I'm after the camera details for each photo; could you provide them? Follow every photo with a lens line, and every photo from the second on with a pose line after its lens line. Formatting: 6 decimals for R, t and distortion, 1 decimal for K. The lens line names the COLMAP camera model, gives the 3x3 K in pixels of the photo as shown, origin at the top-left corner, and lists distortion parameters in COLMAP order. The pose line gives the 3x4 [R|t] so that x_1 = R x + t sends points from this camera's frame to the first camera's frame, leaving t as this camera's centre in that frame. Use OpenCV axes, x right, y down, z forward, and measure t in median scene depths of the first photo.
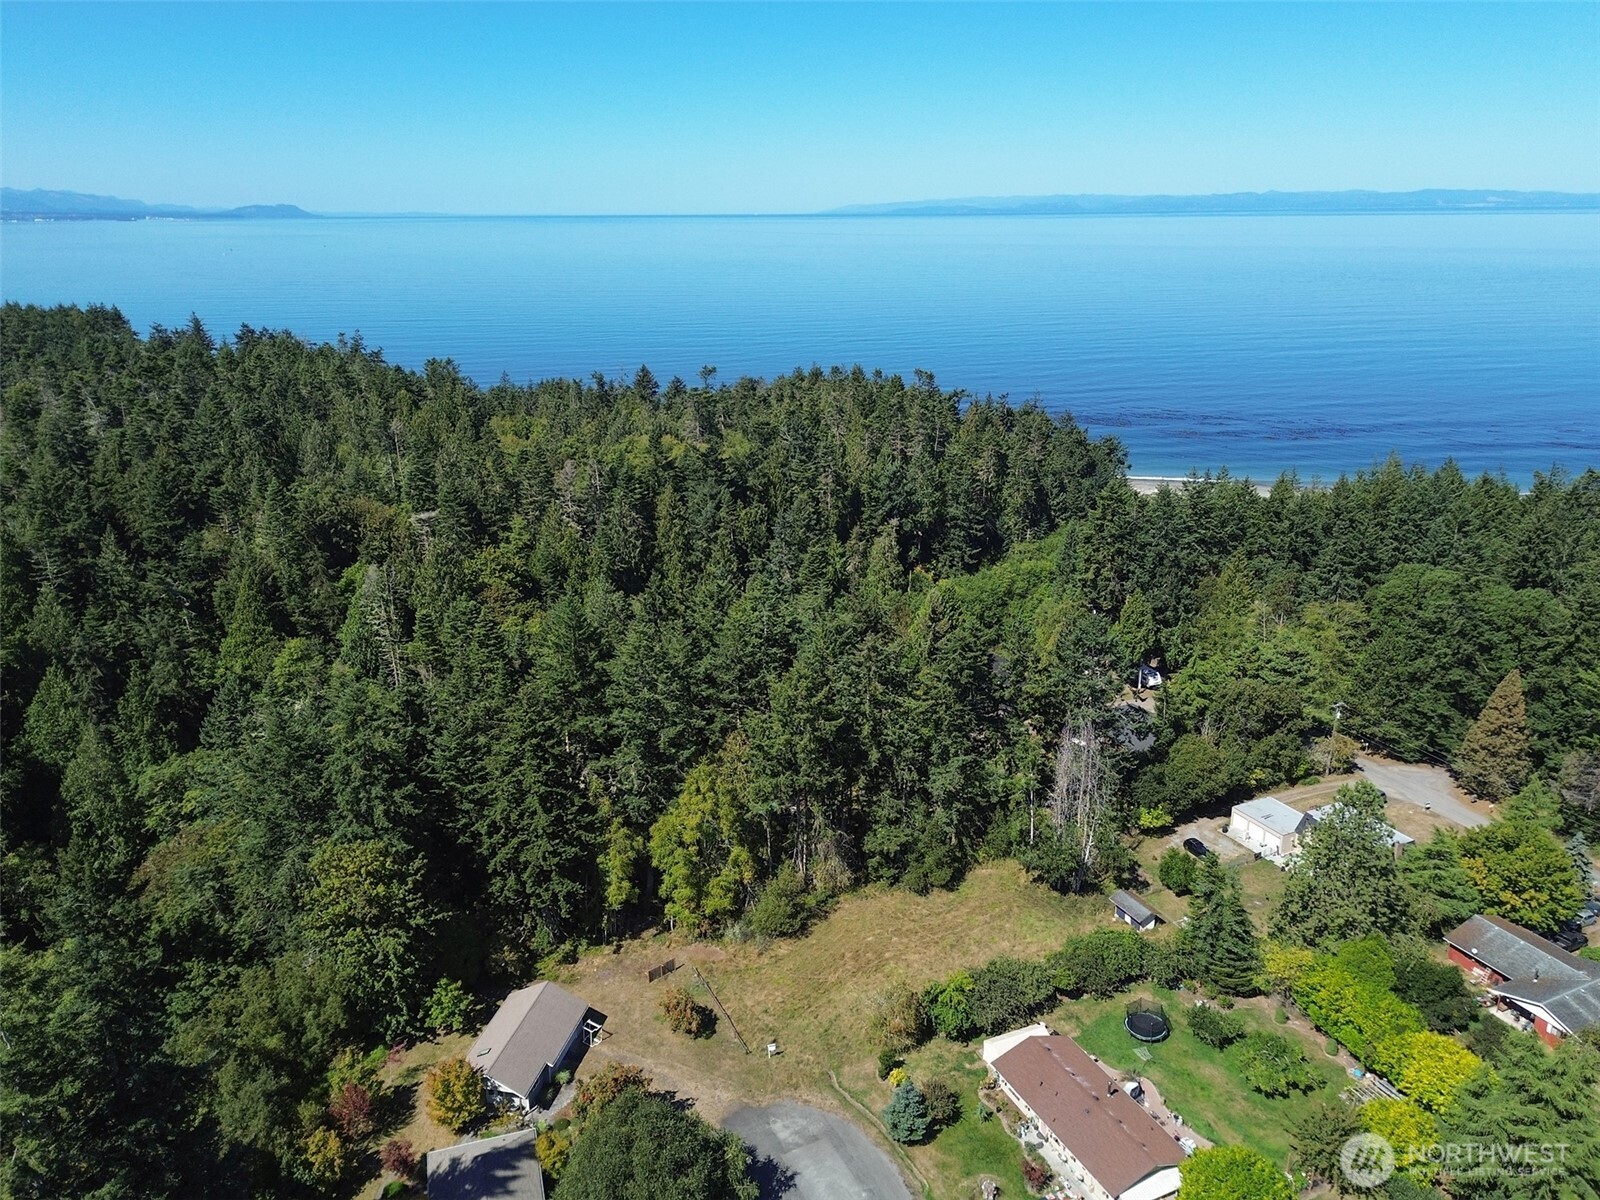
lens RADIAL K [[1177.2, 0, 799.9], [0, 1177.2, 572.1], [0, 0, 1]] dist [0.072571, -0.077640]
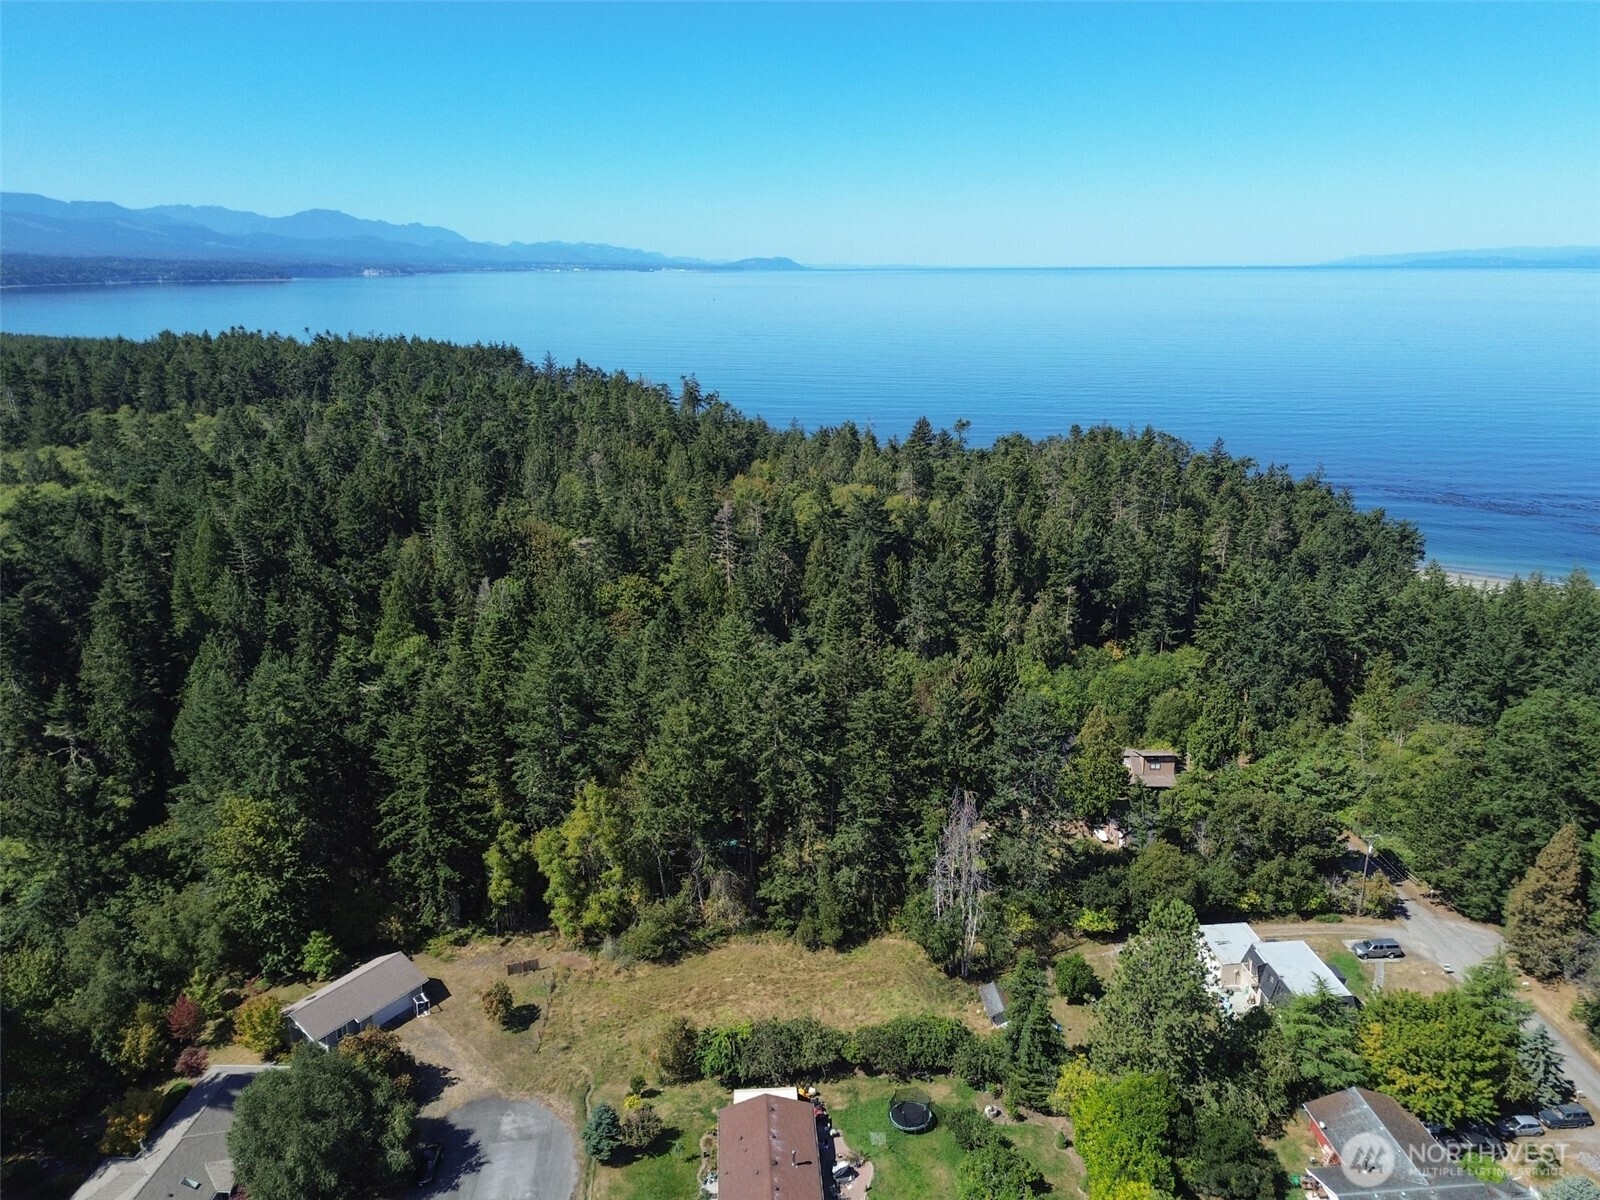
lens RADIAL K [[1207.1, 0, 840.2], [0, 1207.1, 618.2], [0, 0, 1]] dist [0.088368, -0.108998]
pose [[0.940980, 0.101587, -0.322858, 0.426894], [-0.105271, 0.994425, 0.006078, -0.013063], [0.321675, 0.028268, 0.946428, 0.036654]]
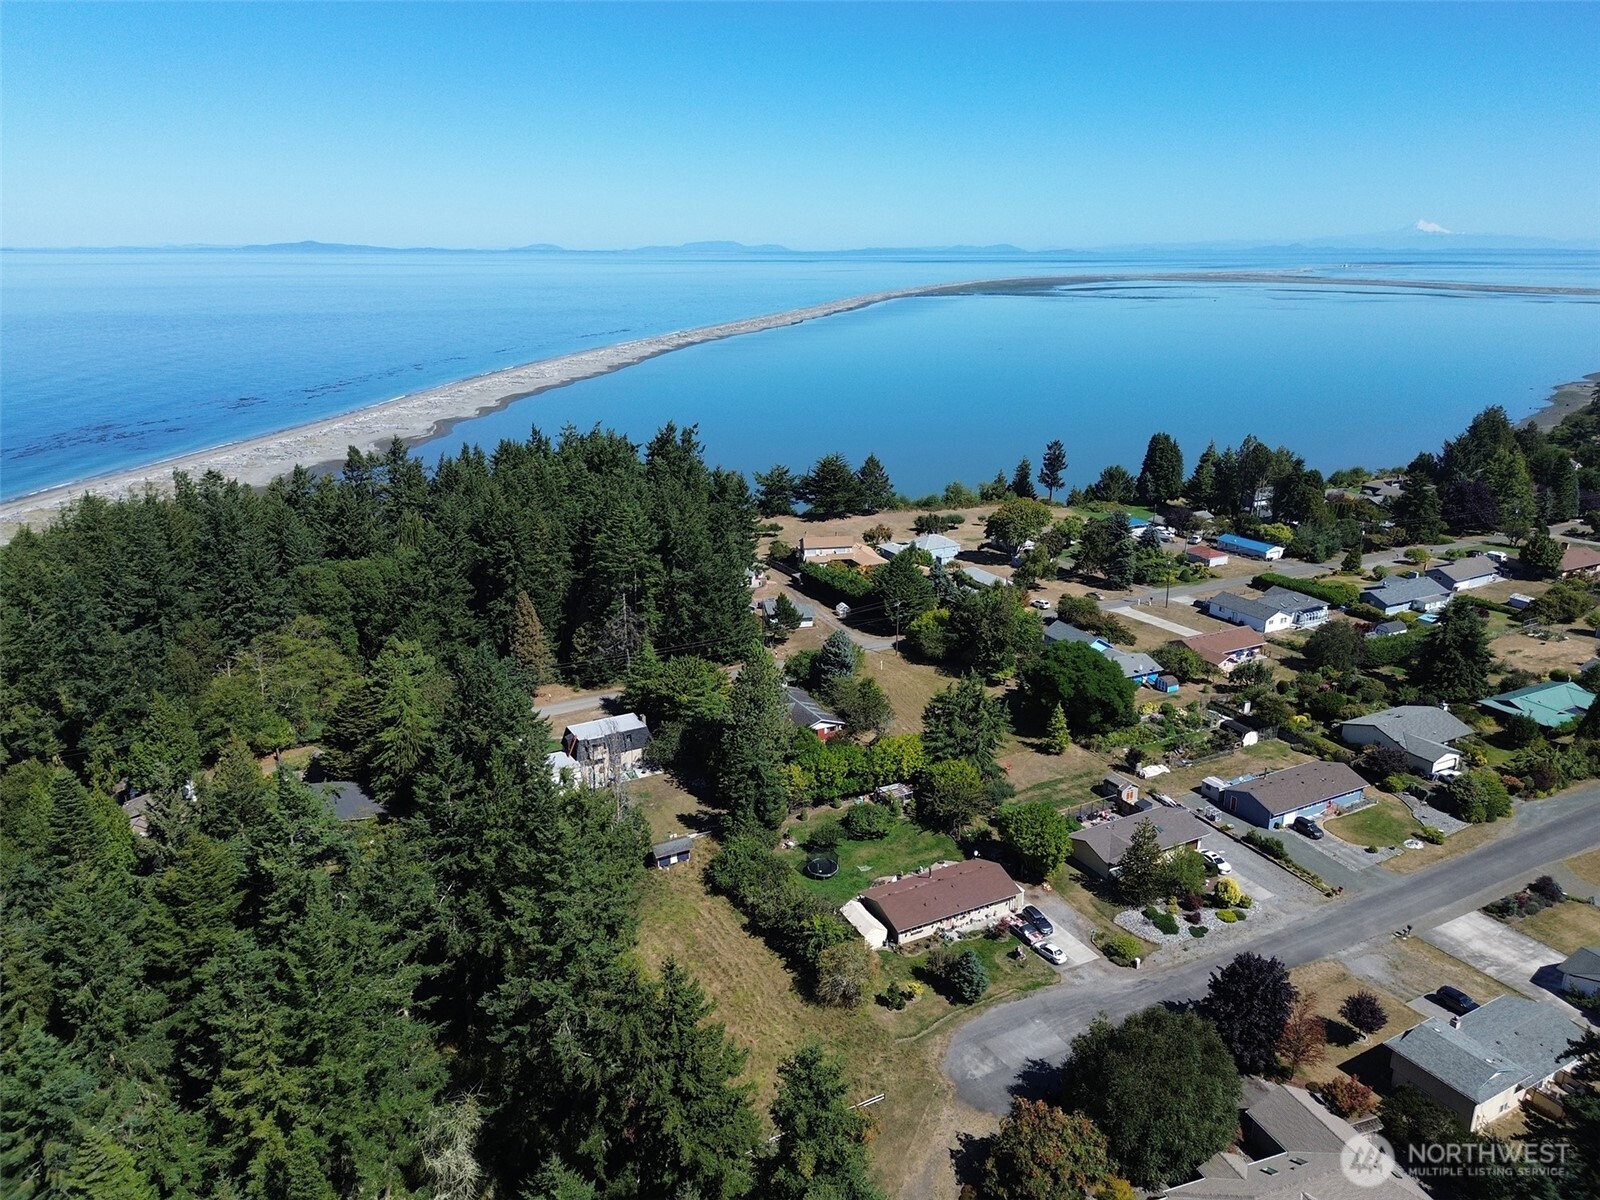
lens RADIAL K [[1122.5, 0, 800.0], [0, 1122.5, 600.0], [0, 0, 1]] dist [0.161086, -0.350587]
pose [[-0.047667, -0.287487, 0.956598, -0.647834], [0.292743, 0.911613, 0.288555, -0.193665], [-0.955002, 0.293792, 0.040706, 0.740694]]
